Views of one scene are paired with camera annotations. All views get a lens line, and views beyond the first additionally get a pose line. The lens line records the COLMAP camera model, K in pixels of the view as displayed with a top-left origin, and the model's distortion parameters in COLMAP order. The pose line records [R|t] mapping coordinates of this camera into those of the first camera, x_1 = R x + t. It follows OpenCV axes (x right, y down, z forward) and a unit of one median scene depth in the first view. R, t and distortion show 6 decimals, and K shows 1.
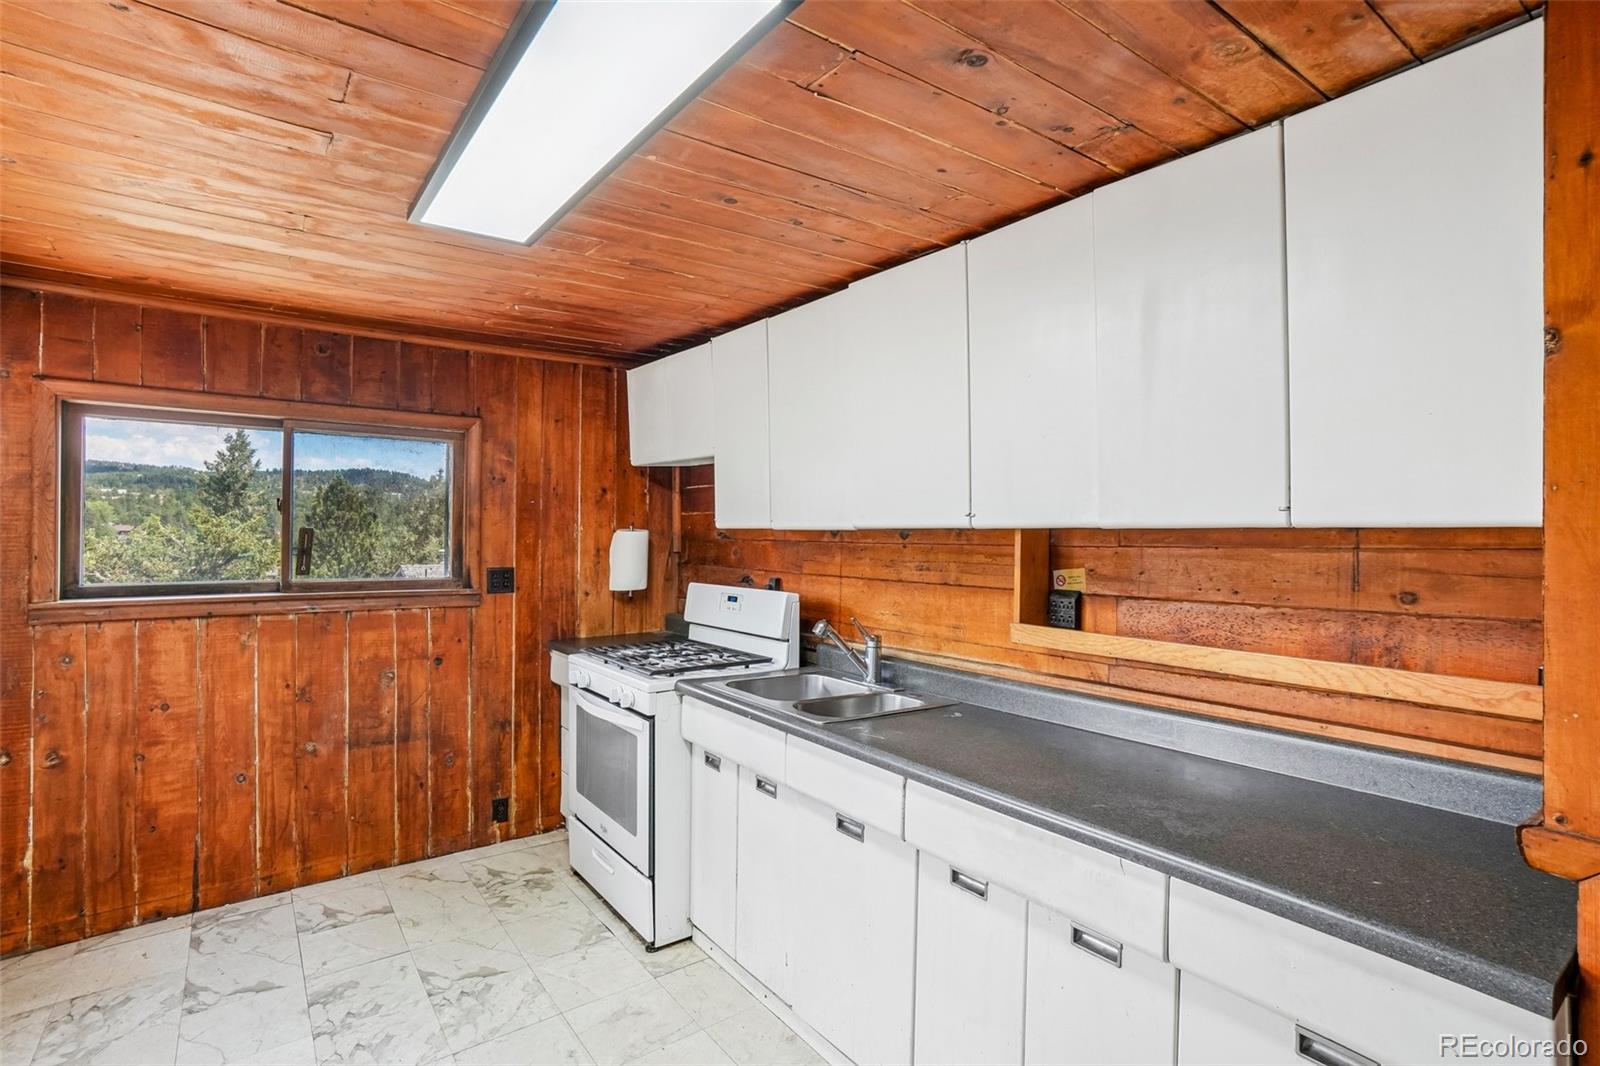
lens RADIAL K [[770.8, 0, 799.9], [0, 770.8, 522.7], [0, 0, 1]] dist [-0.042404, 0.015398]
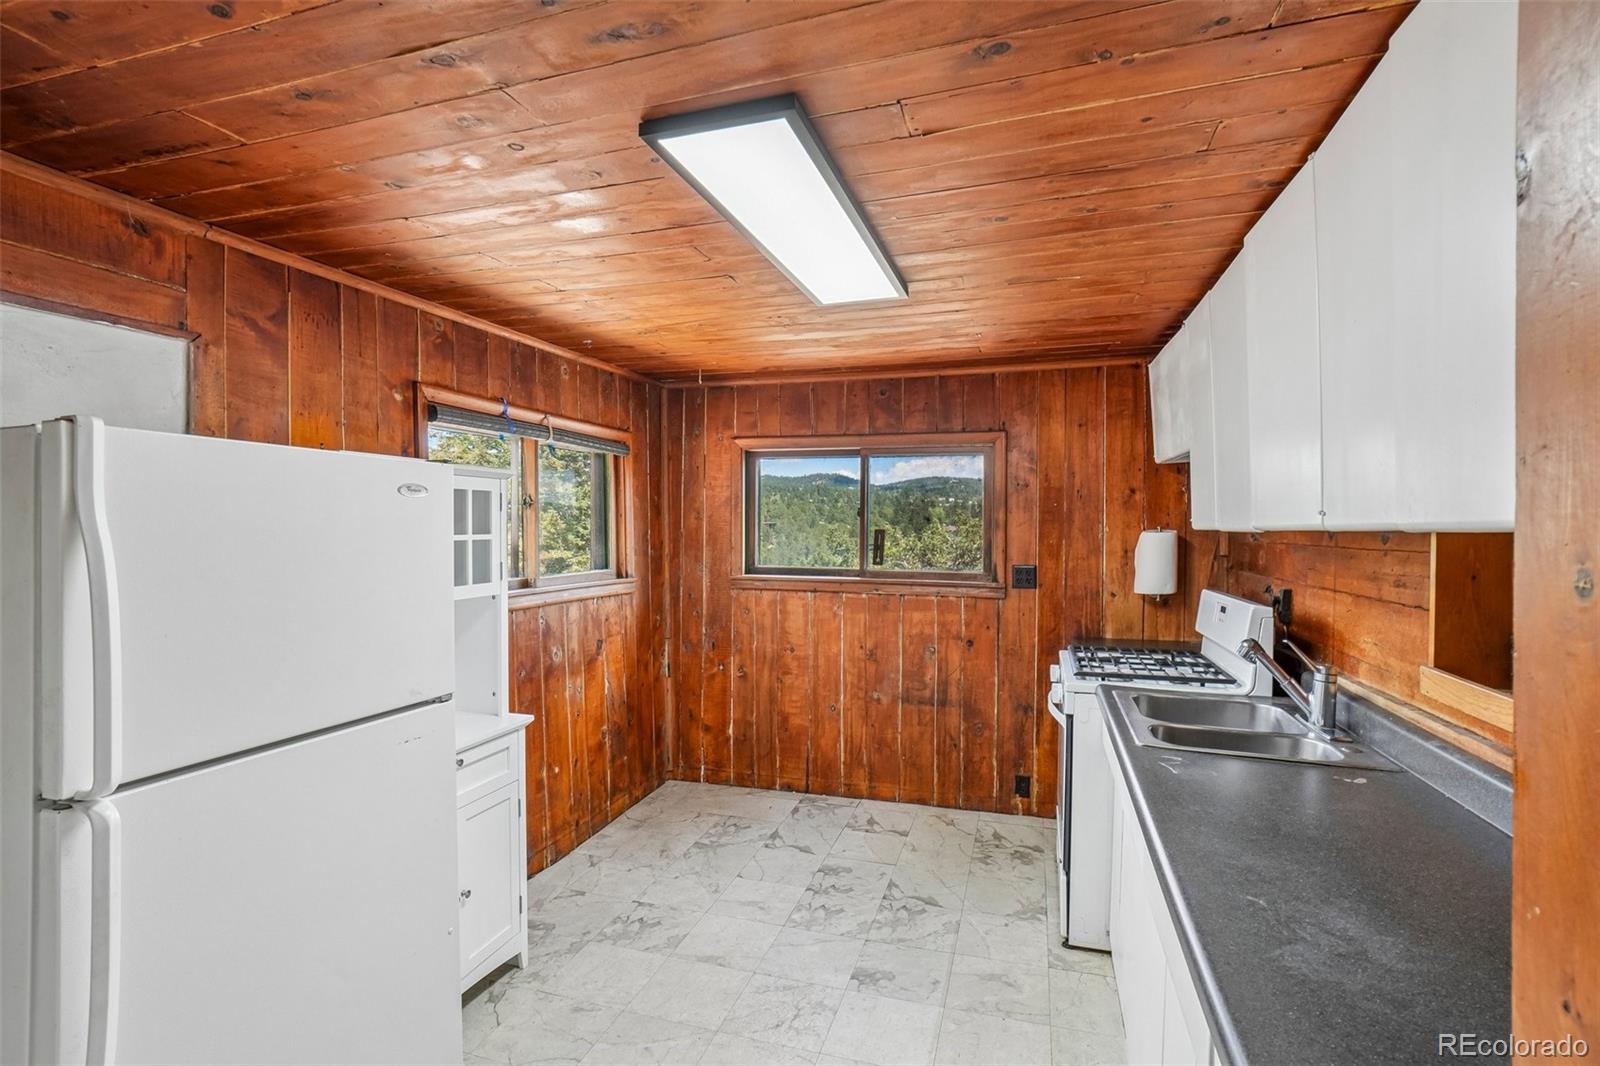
lens RADIAL K [[770.8, 0, 775.0], [0, 770.8, 519.8], [0, 0, 1]] dist [-0.042404, 0.015398]
pose [[0.576423, -0.010369, -0.817086, 0.353822], [0.007720, 0.999944, -0.007243, -0.001507], [0.817115, -0.002133, 0.576471, 0.086376]]
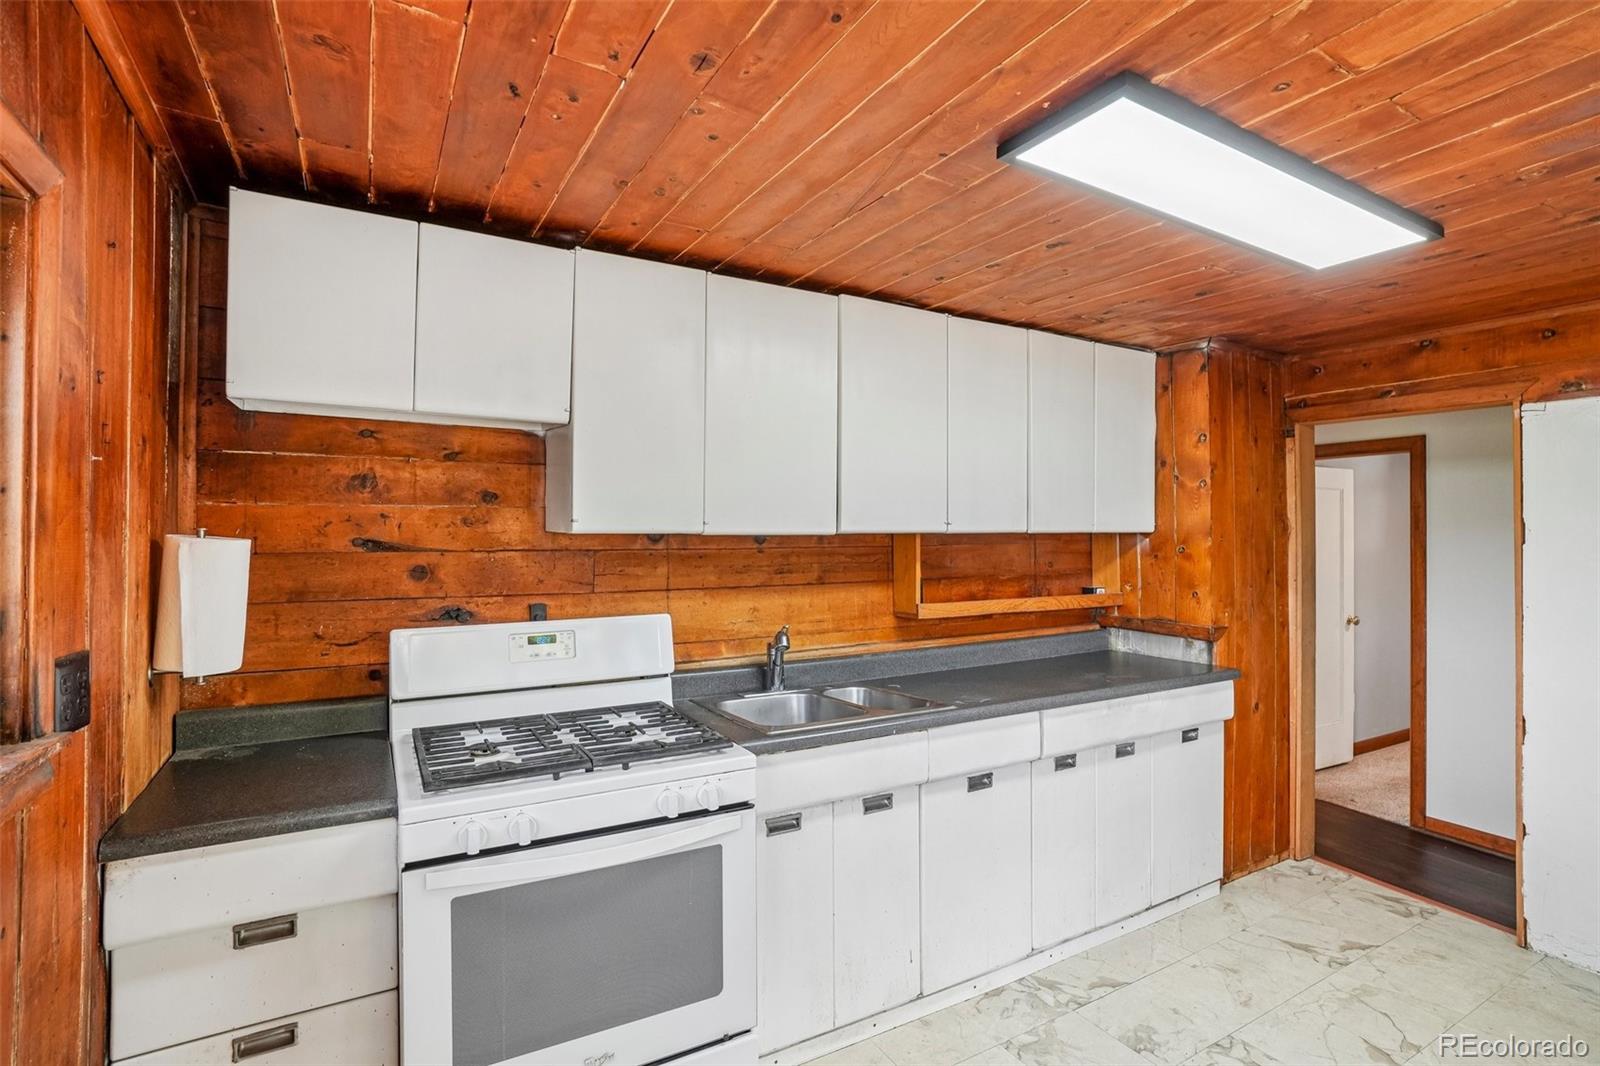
lens RADIAL K [[770.8, 0, 798.3], [0, 770.8, 533.2], [0, 0, 1]] dist [-0.042404, 0.015398]
pose [[0.119263, -0.007813, 0.992832, -0.771791], [-0.011087, 0.999896, 0.009200, -0.002083], [-0.992801, -0.012105, 0.119164, 0.752532]]
